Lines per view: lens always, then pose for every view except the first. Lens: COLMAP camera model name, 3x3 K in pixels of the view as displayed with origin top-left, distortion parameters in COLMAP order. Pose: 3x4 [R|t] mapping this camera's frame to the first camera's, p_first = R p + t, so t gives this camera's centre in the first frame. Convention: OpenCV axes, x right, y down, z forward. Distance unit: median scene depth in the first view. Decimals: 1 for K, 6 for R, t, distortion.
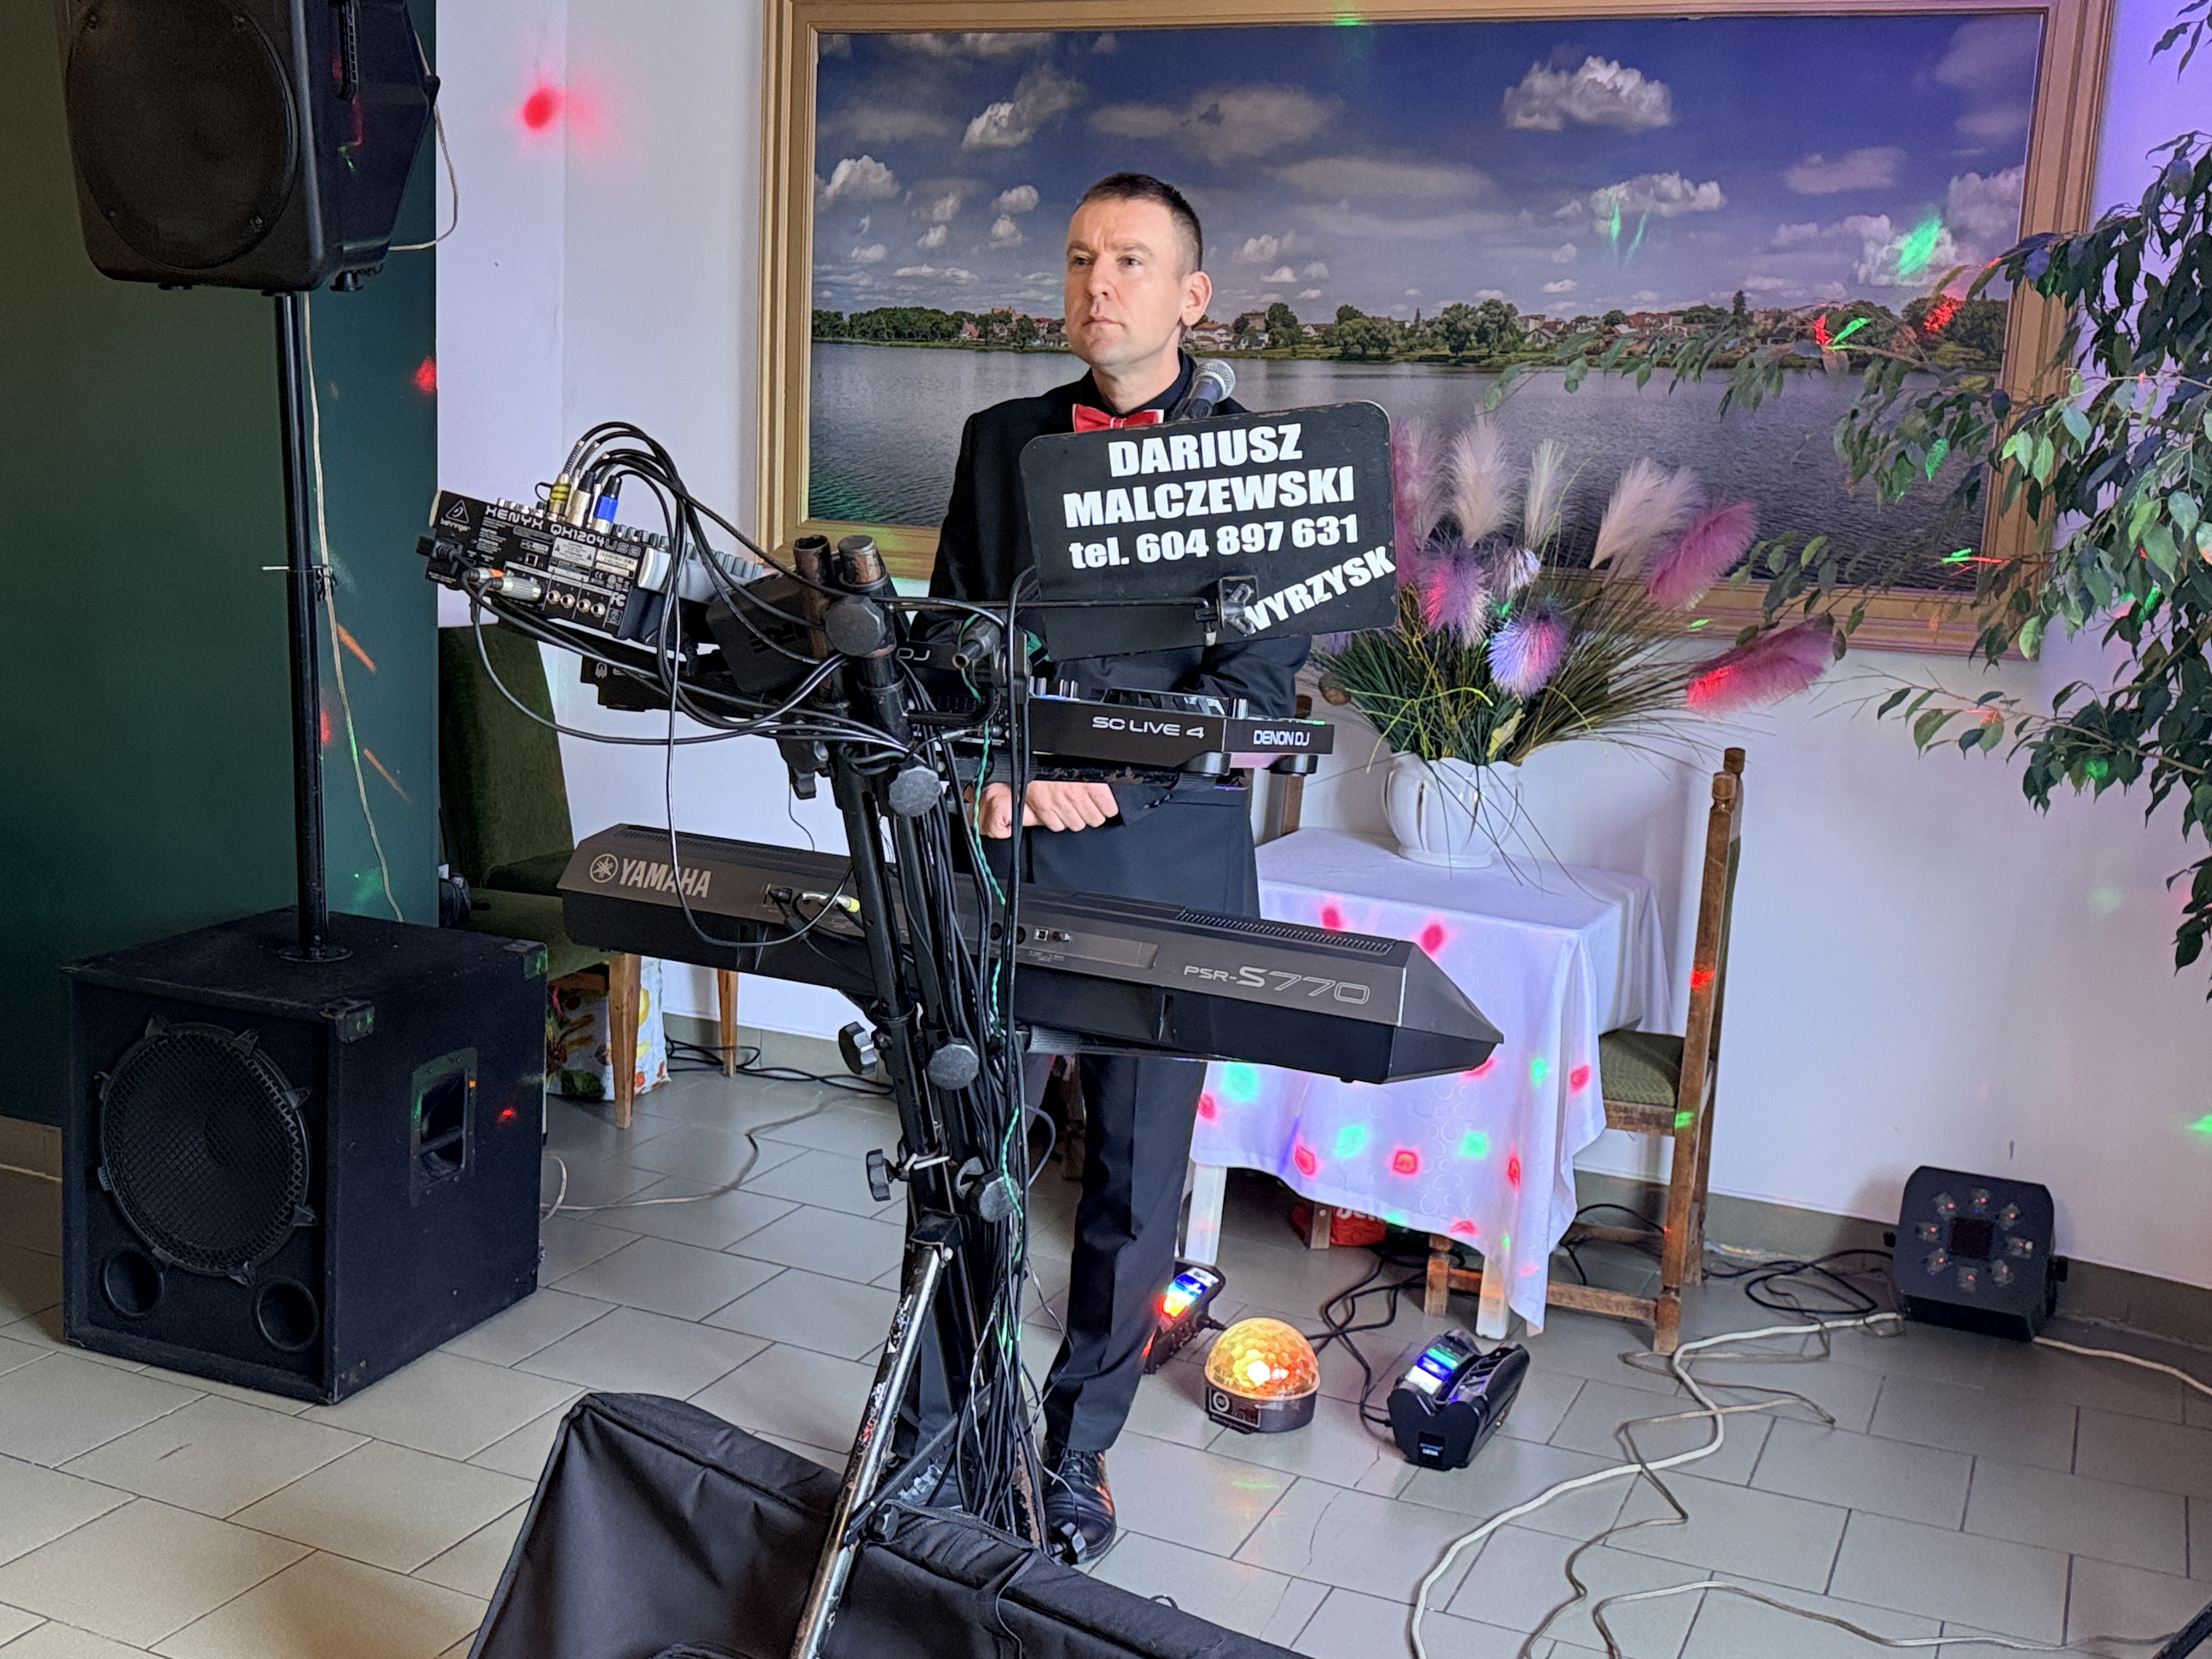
lens RADIAL K [[2350.4, 0, 1112.7], [0, 2350.4, 850.1], [0, 0, 1]] dist [0.077108, 0.000000]
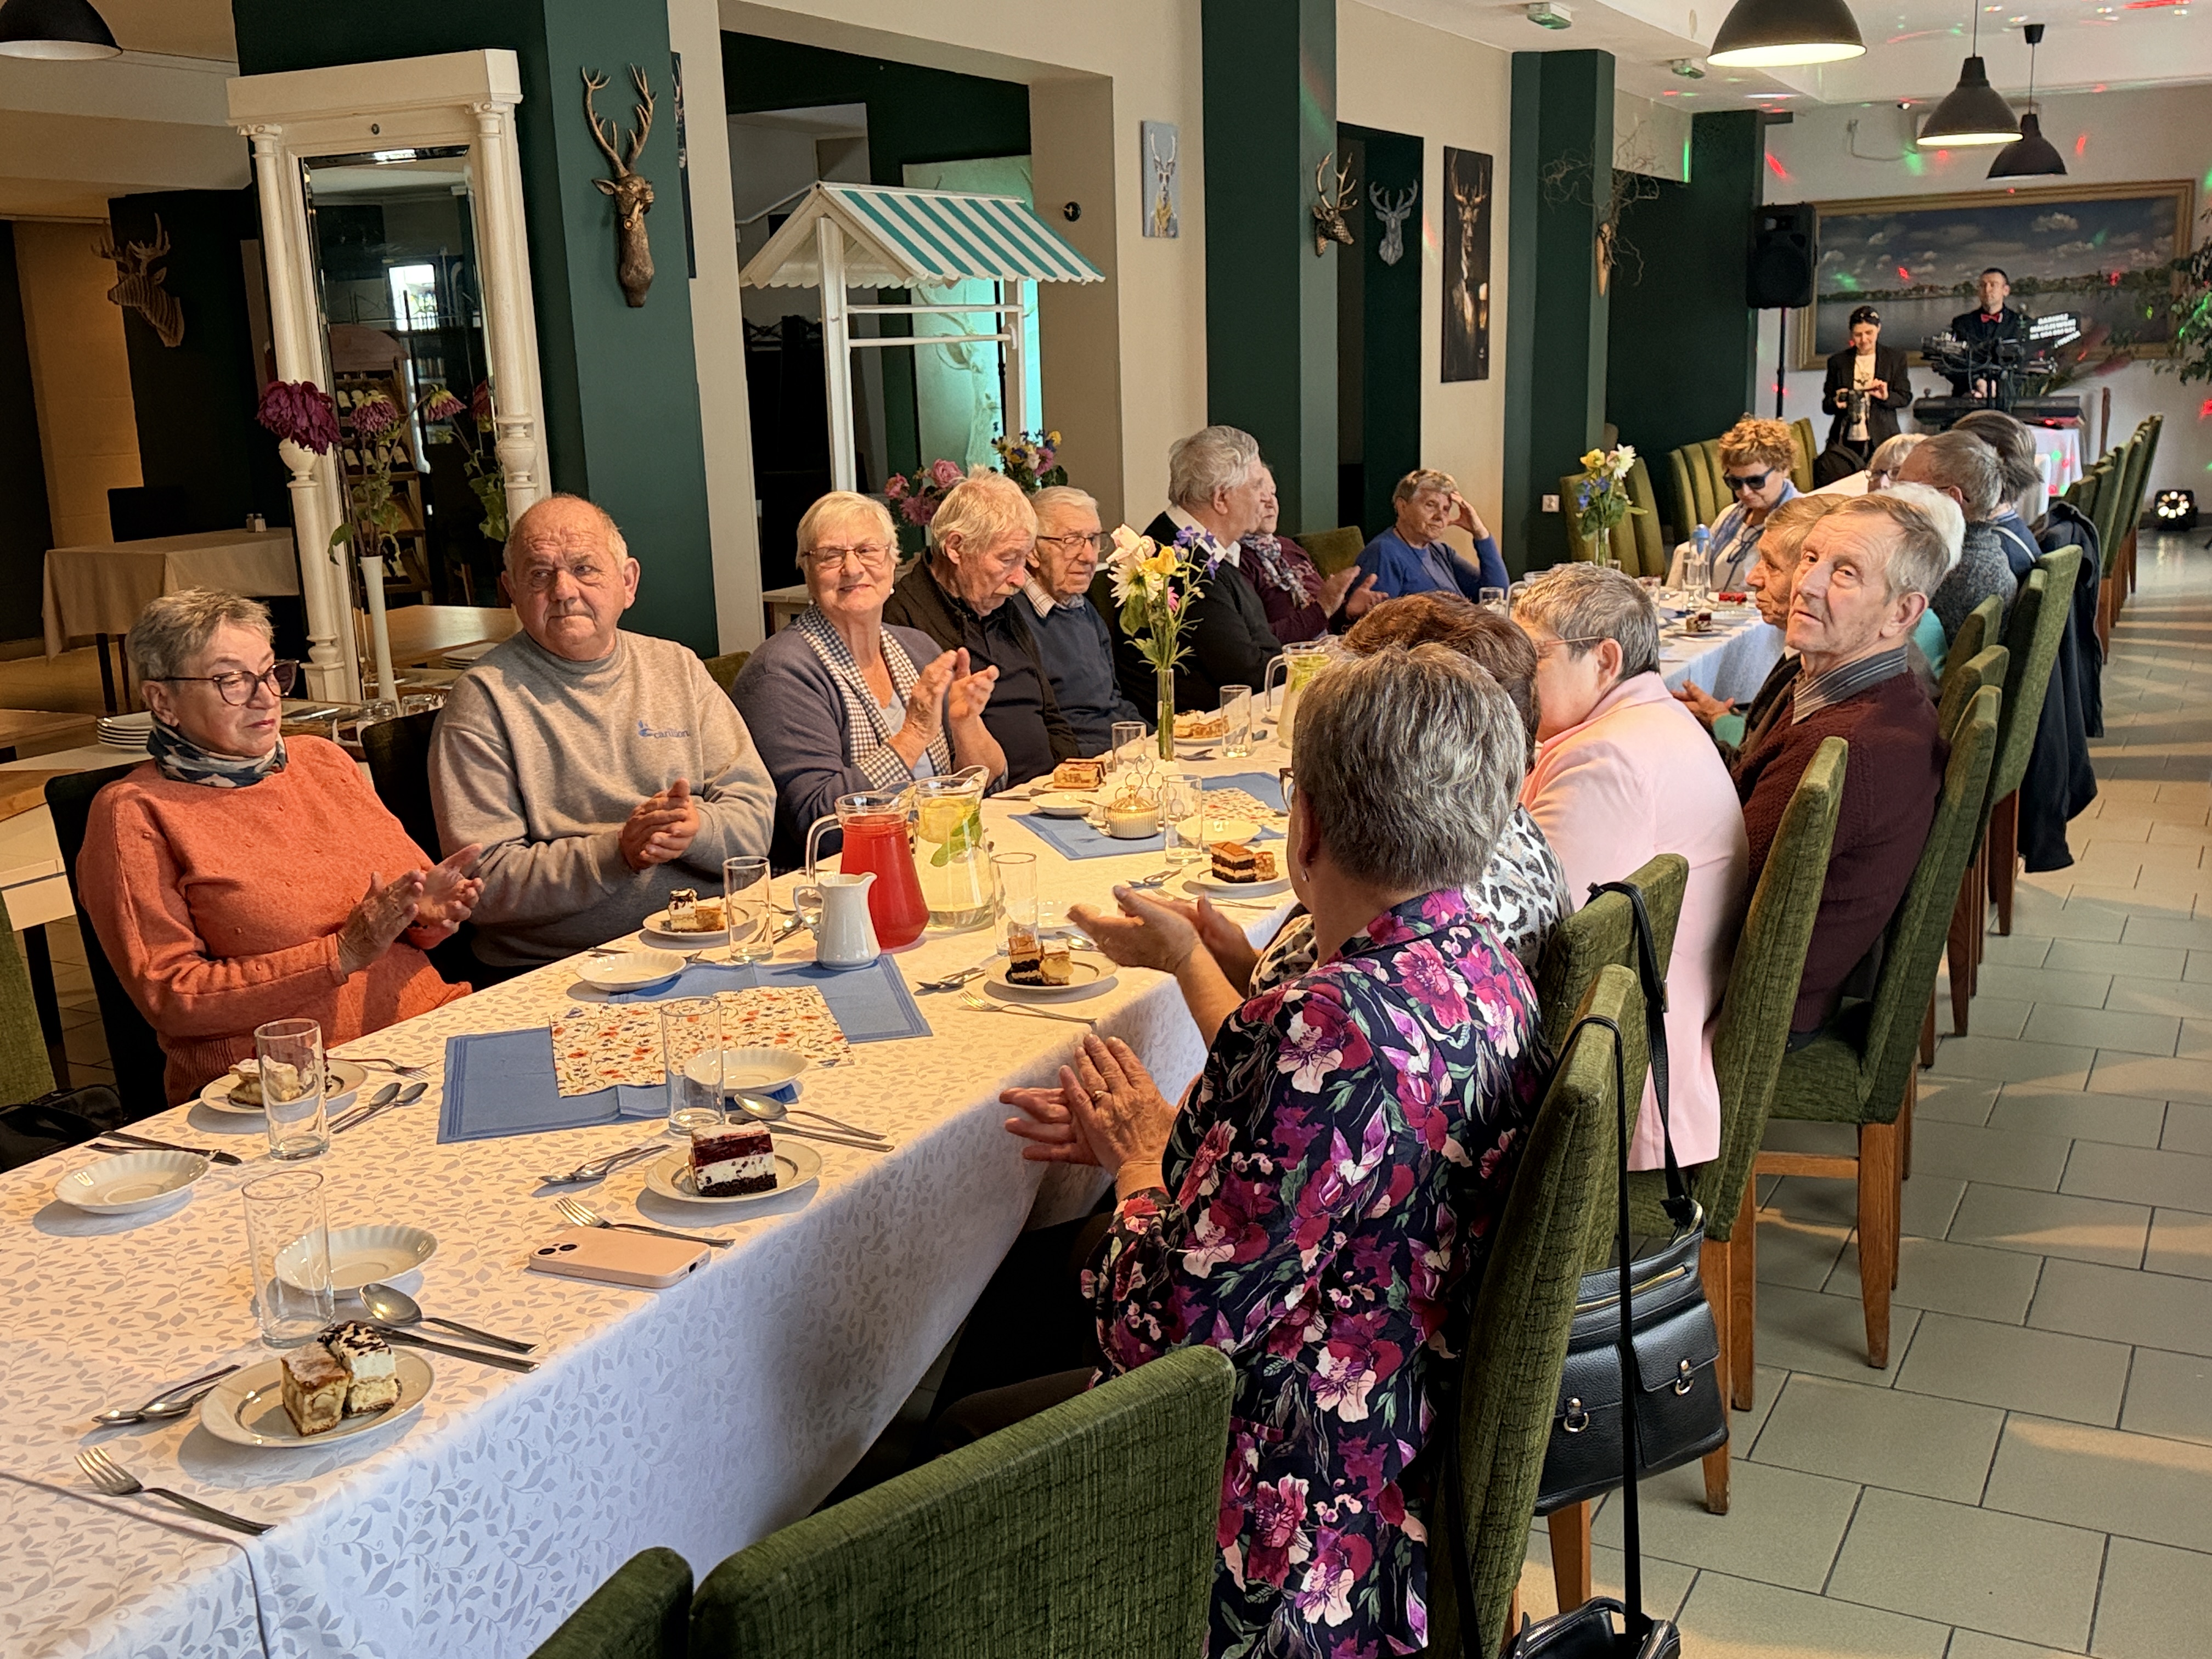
lens RADIAL K [[2181.8, 0, 1149.9], [0, 2181.8, 871.5], [0, 0, 1]] dist [0.007921, 0.000000]
pose [[0.993905, -0.067915, -0.086832, -1.077369], [0.072994, 0.995719, 0.056713, 0.444265], [0.082608, -0.062705, 0.994607, -2.855147]]
